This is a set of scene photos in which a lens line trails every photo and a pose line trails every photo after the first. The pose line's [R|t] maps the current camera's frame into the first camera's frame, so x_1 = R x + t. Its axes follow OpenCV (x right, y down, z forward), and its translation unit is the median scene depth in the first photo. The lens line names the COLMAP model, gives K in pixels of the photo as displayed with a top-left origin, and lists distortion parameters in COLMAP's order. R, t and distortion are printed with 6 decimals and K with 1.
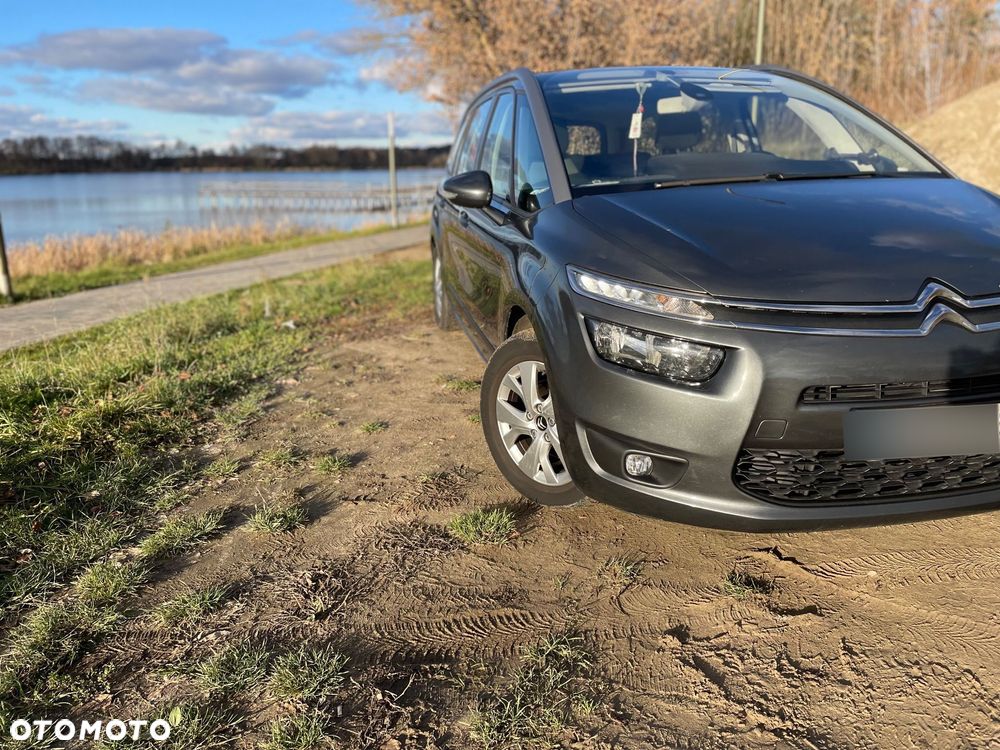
lens RADIAL K [[778.5, 0, 505.7], [0, 778.5, 376.3], [0, 0, 1]] dist [0.069768, -0.098829]
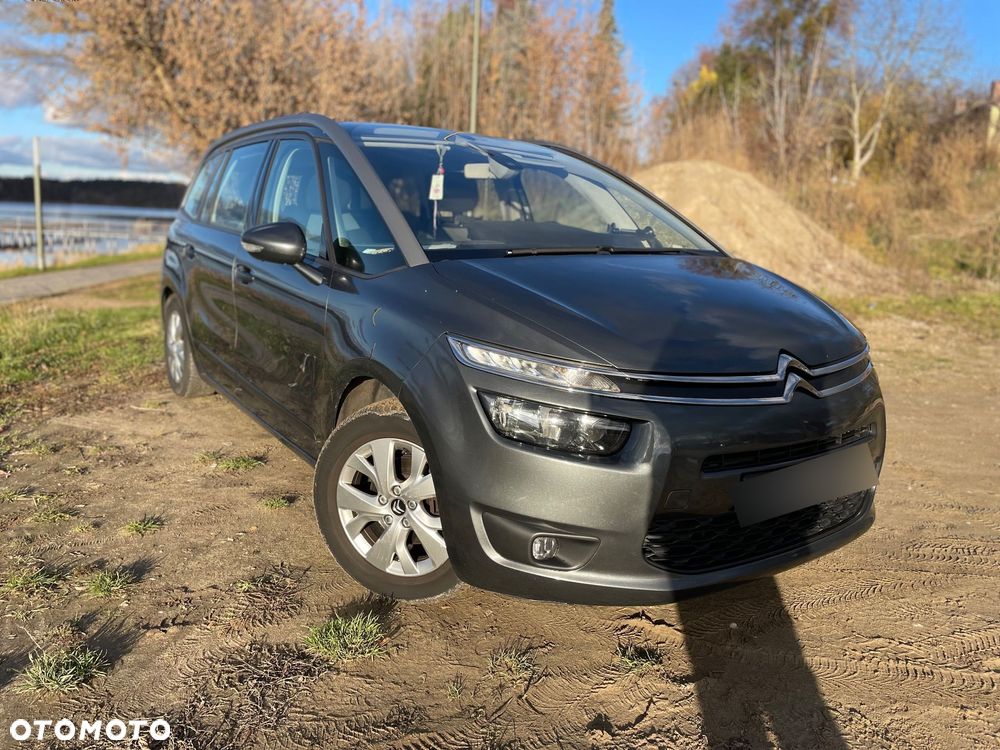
lens RADIAL K [[778.5, 0, 507.2], [0, 778.5, 369.8], [0, 0, 1]] dist [0.069768, -0.098829]
pose [[0.908655, -0.016414, 0.417224, -0.183925], [0.046183, 0.997047, -0.061356, -0.031201], [-0.414985, 0.075021, 0.906730, 0.106311]]
